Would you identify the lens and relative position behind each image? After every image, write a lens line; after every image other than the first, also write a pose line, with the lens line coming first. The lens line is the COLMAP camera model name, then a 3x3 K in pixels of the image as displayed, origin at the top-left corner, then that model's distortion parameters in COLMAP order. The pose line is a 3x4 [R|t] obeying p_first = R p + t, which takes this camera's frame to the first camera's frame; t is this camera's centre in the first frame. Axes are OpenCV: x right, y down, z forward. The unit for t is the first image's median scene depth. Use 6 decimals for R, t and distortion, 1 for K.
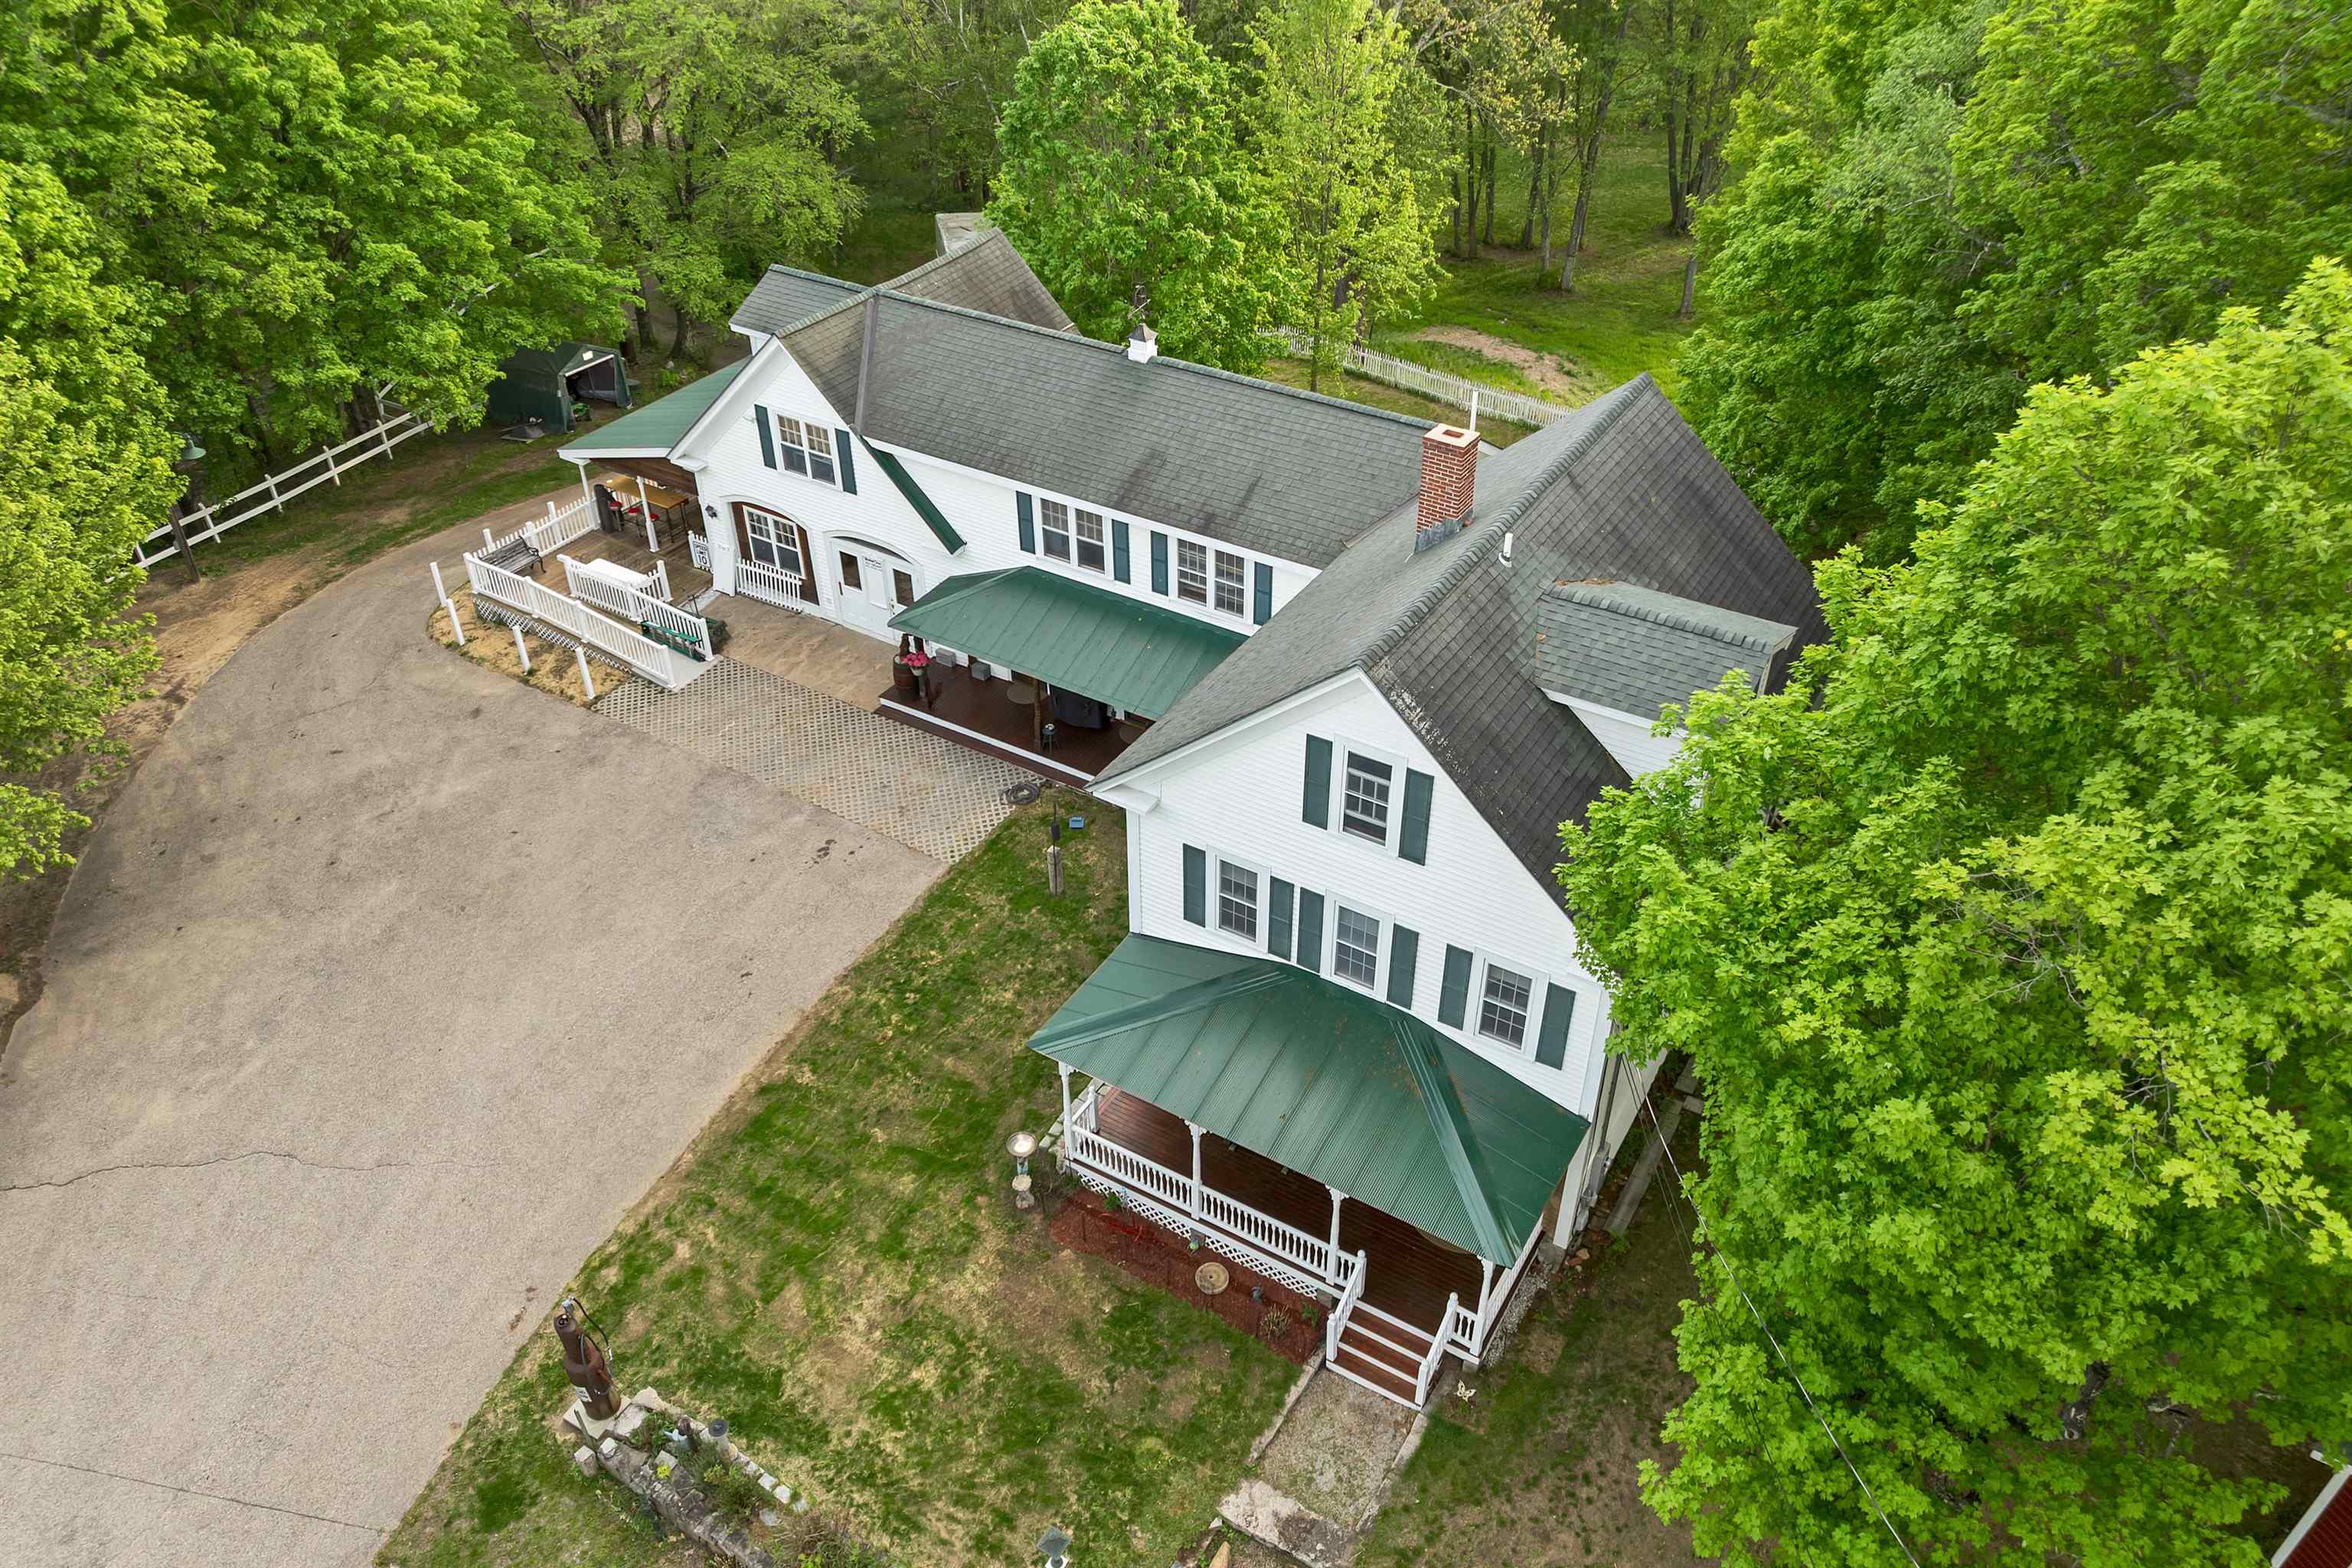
lens RADIAL K [[1700.4, 0, 1176.0], [0, 1700.4, 784.0], [0, 0, 1]] dist [-0.023060, -0.004311]
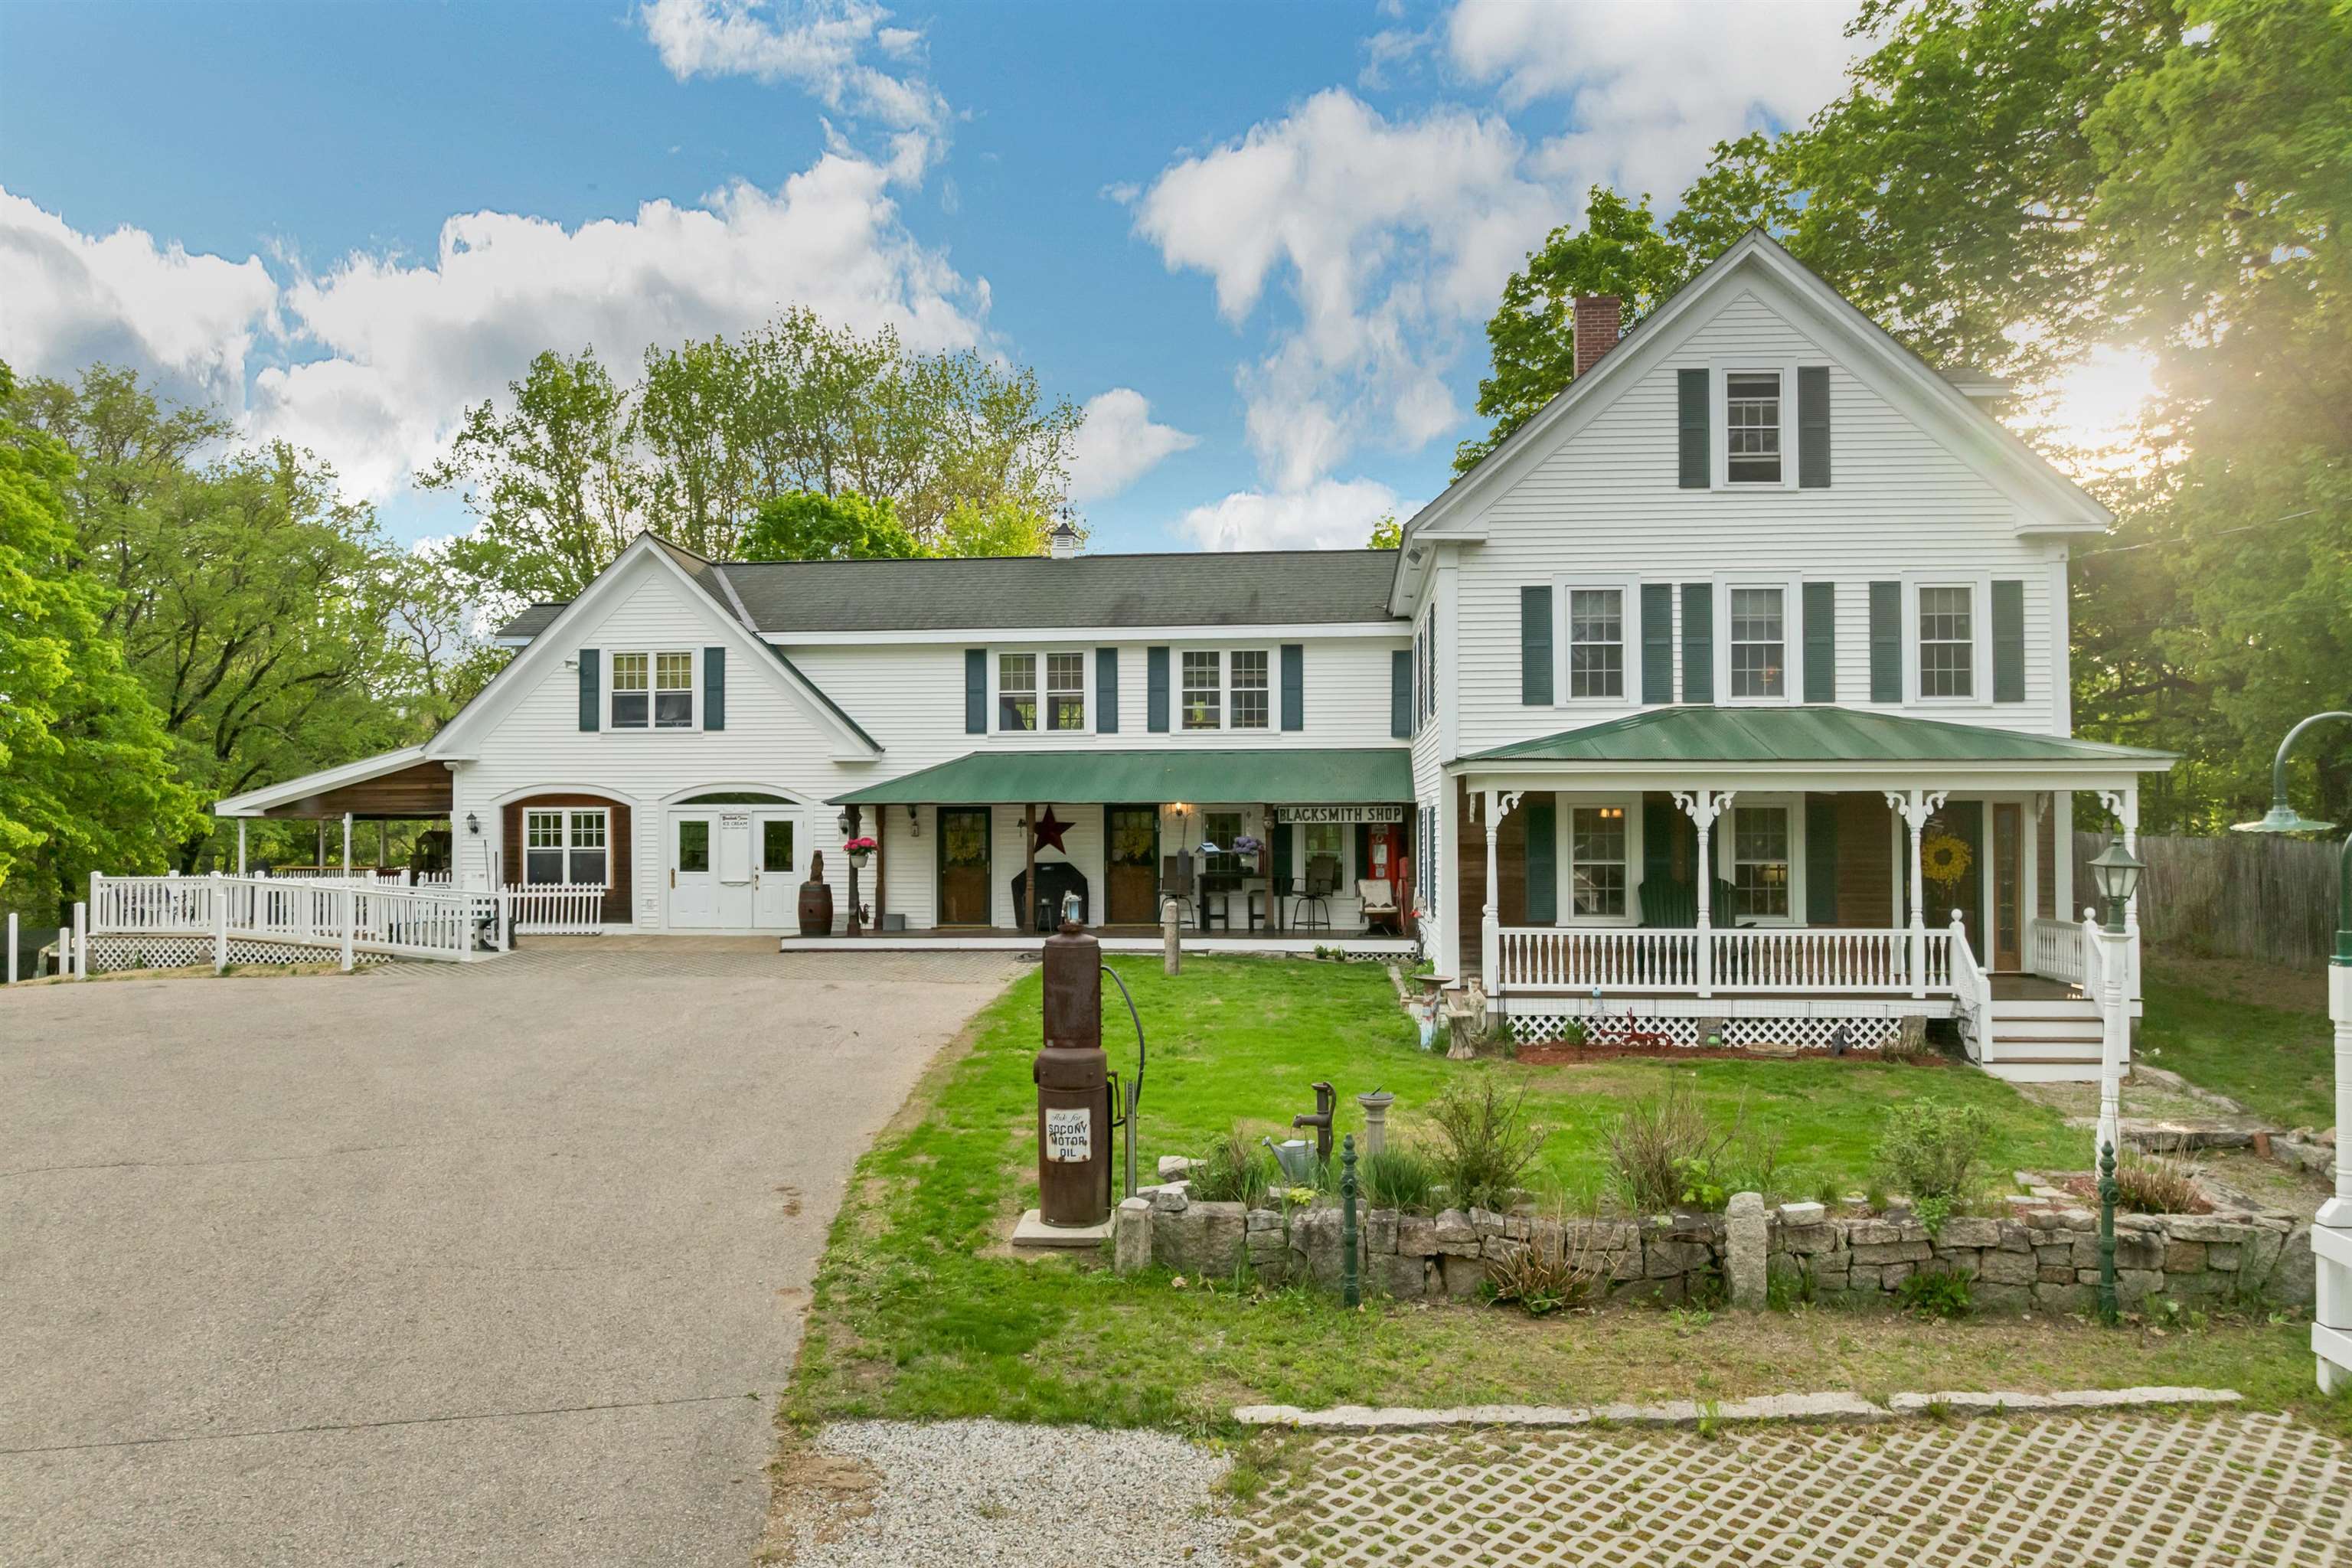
lens RADIAL K [[1724.6, 0, 1176.0], [0, 1724.6, 784.0], [0, 0, 1]] dist [-0.030120, -0.003927]
pose [[0.896265, 0.017510, 0.443173, -0.390363], [0.261964, 0.785401, -0.560821, 0.404707], [-0.357889, 0.618740, 0.699340, 0.386843]]
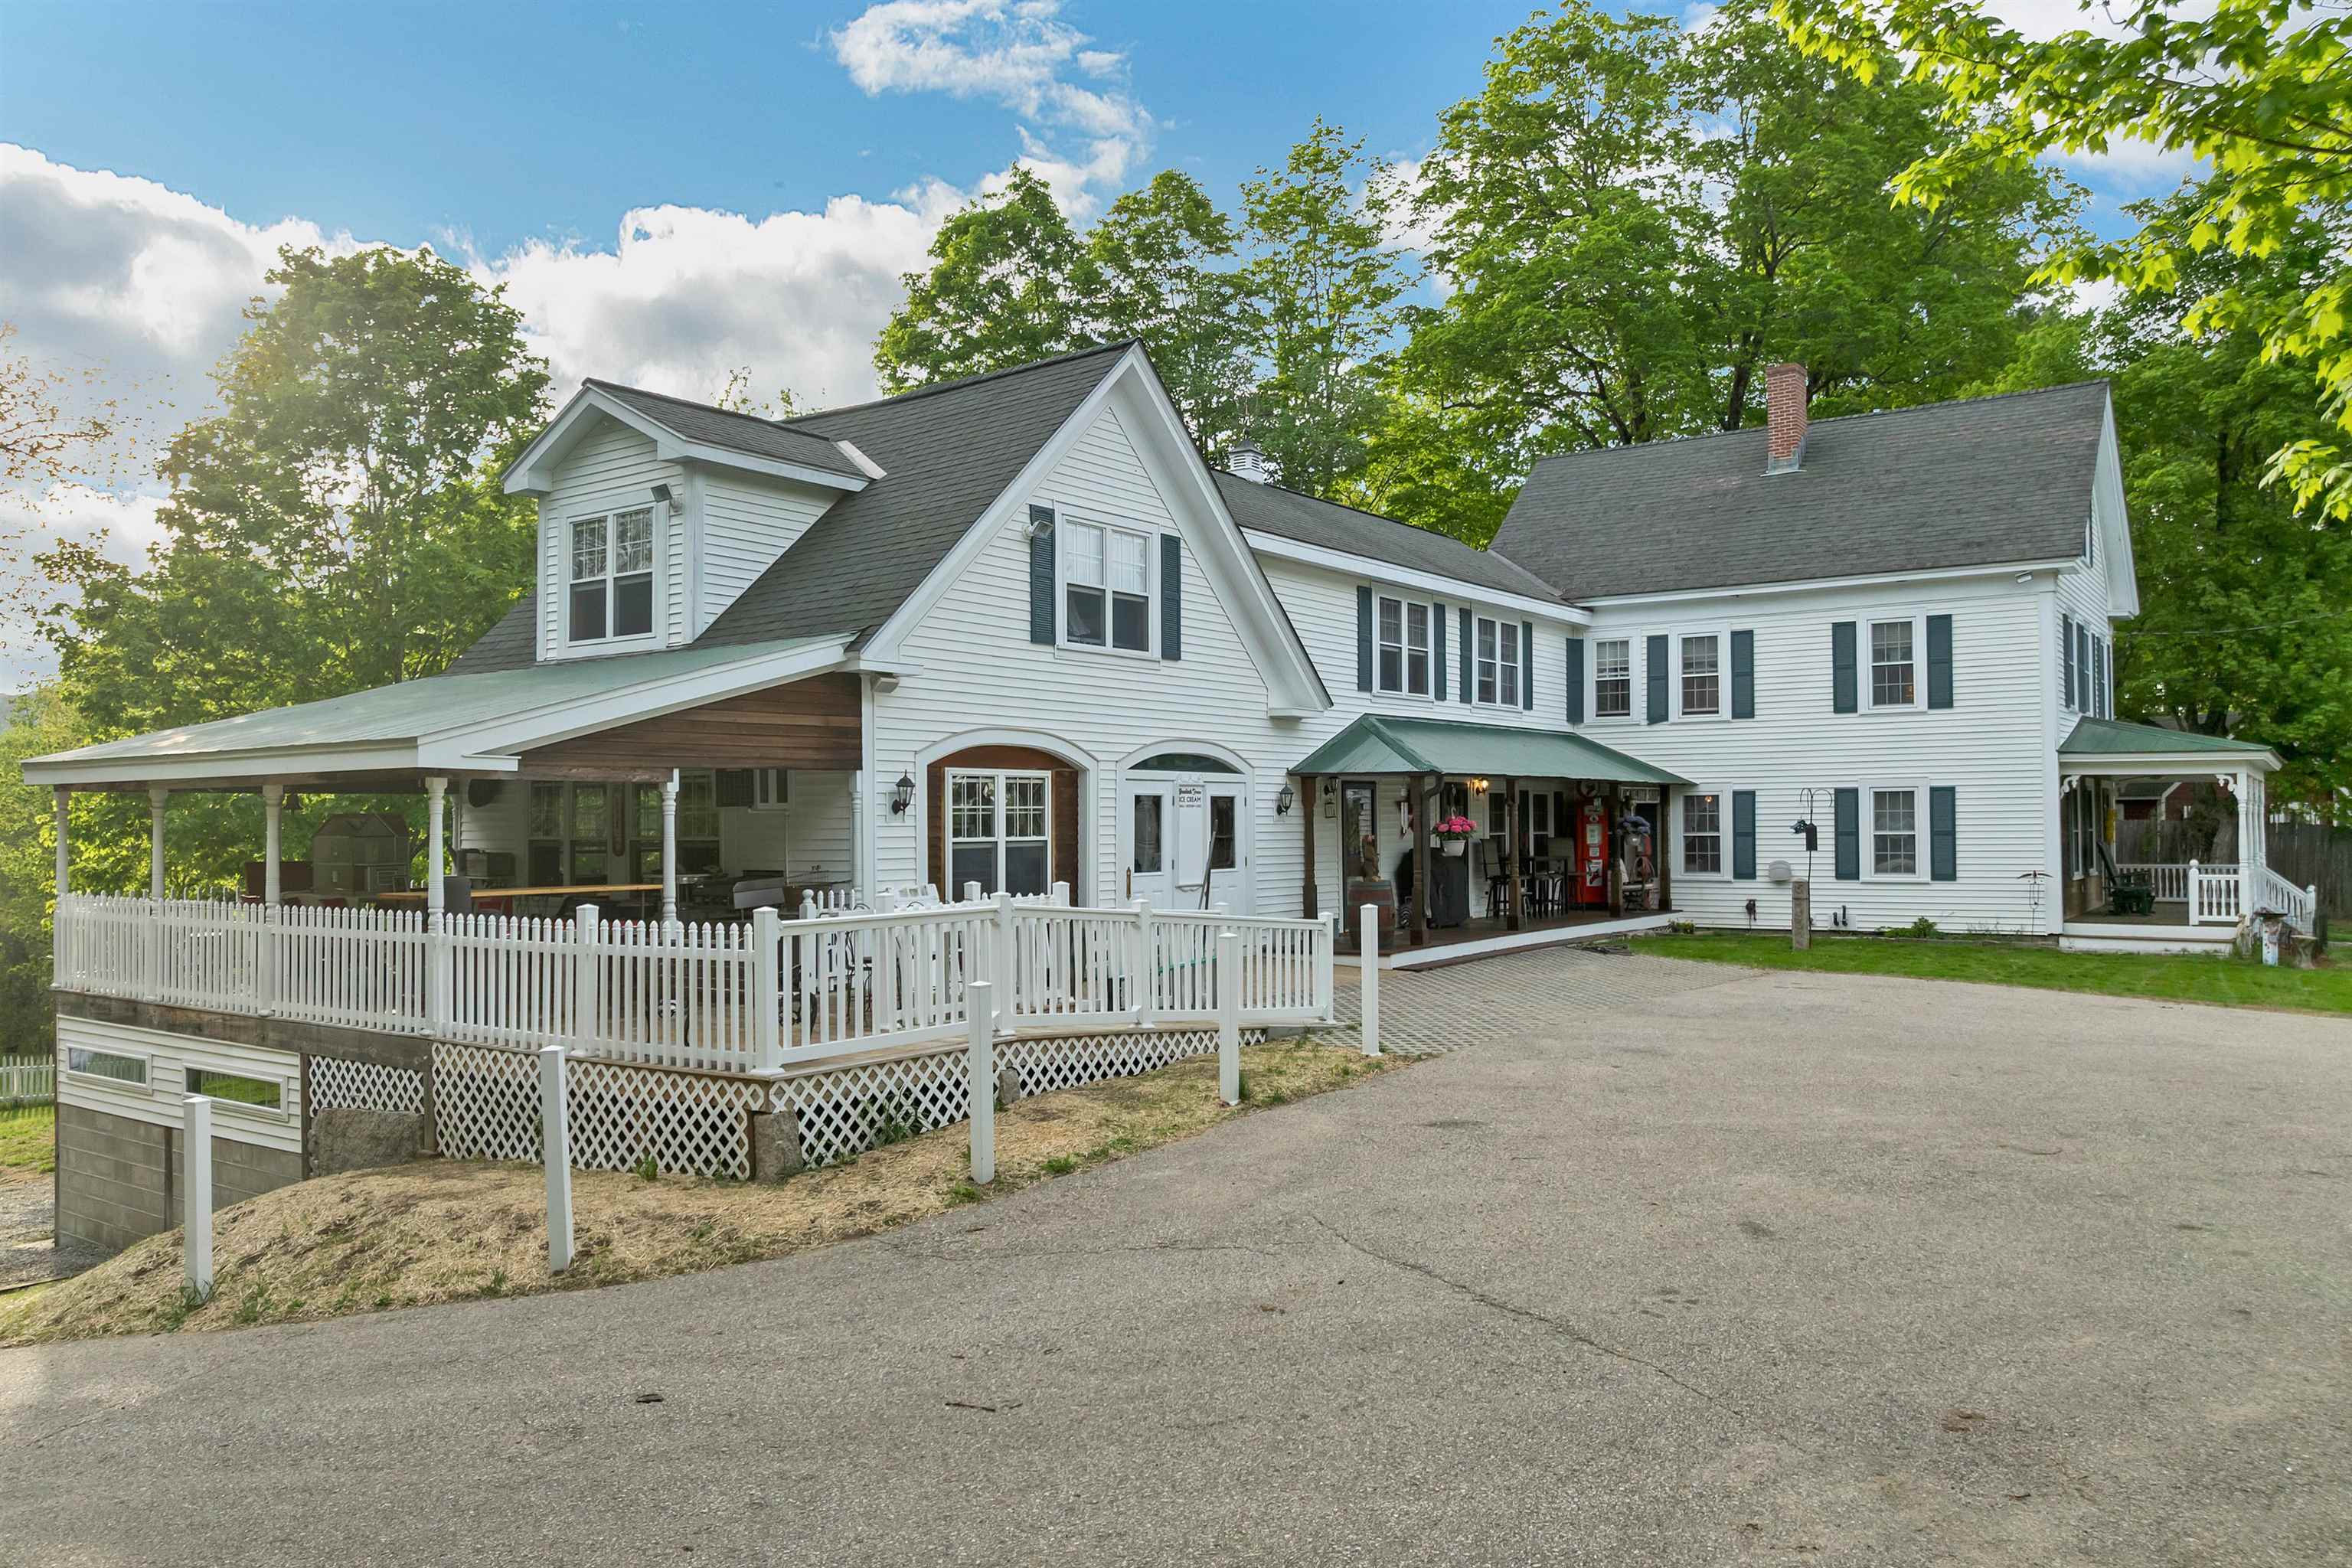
lens RADIAL K [[1700.4, 0, 1176.0], [0, 1700.4, 784.0], [0, 0, 1]] dist [-0.023060, -0.004311]
pose [[0.069224, 0.033103, 0.997052, -0.800424], [0.607781, 0.791148, -0.068464, -0.109754], [-0.791082, 0.610729, 0.034647, 1.090606]]
